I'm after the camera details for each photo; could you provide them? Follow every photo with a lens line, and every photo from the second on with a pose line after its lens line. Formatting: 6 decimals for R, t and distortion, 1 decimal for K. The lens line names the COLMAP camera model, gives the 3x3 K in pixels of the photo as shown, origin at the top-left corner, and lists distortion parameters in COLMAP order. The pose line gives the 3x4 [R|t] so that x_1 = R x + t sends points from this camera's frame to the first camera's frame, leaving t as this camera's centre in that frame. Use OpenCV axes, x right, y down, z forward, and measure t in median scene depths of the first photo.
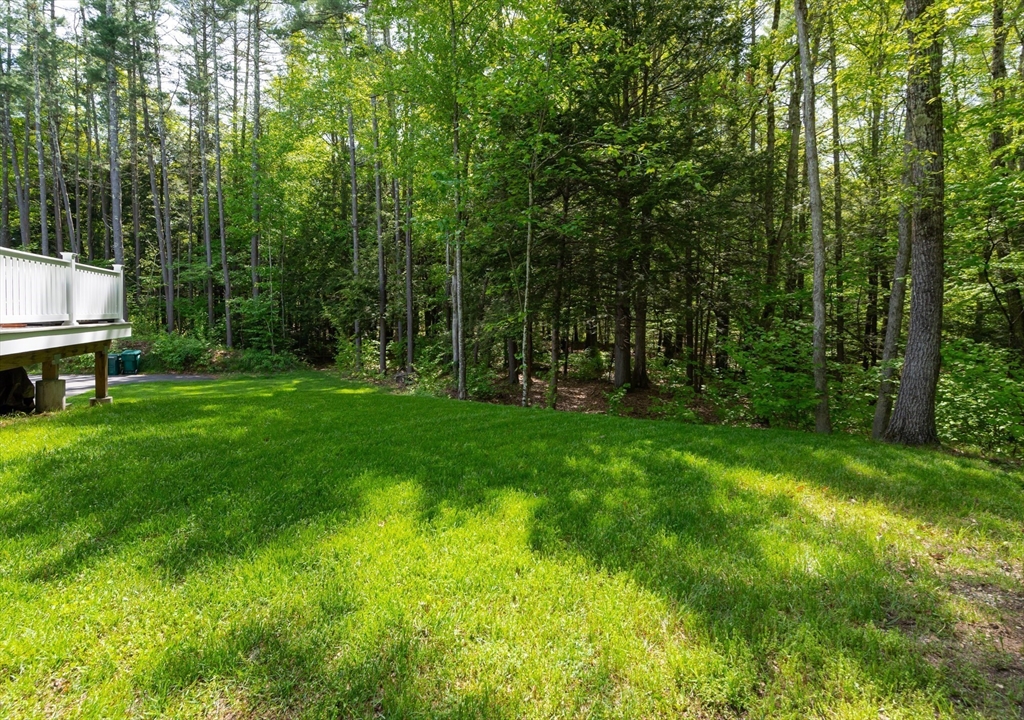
lens RADIAL K [[473.1, 0, 511.0], [0, 473.1, 341.0], [0, 0, 1]] dist [-0.001158, -0.000467]
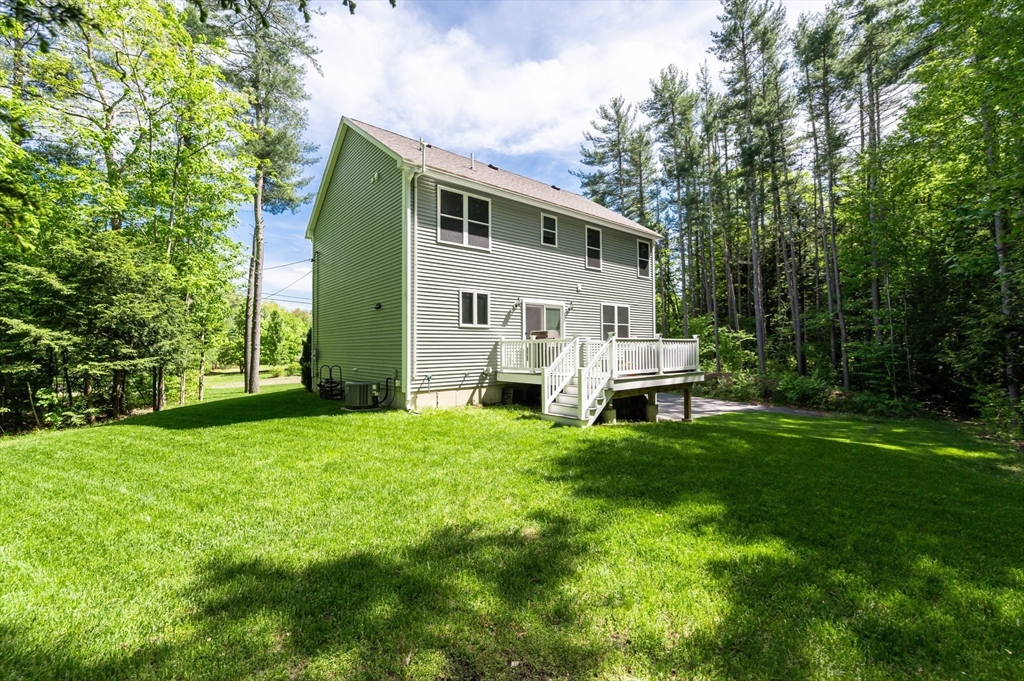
lens RADIAL K [[427.0, 0, 512.0], [0, 427.0, 340.5], [0, 0, 1]] dist [0.000201, 0.000066]
pose [[0.273251, -0.038077, -0.961189, 0.141492], [-0.039498, 0.997929, -0.050761, -0.017543], [0.961131, 0.051835, 0.271181, 0.007203]]
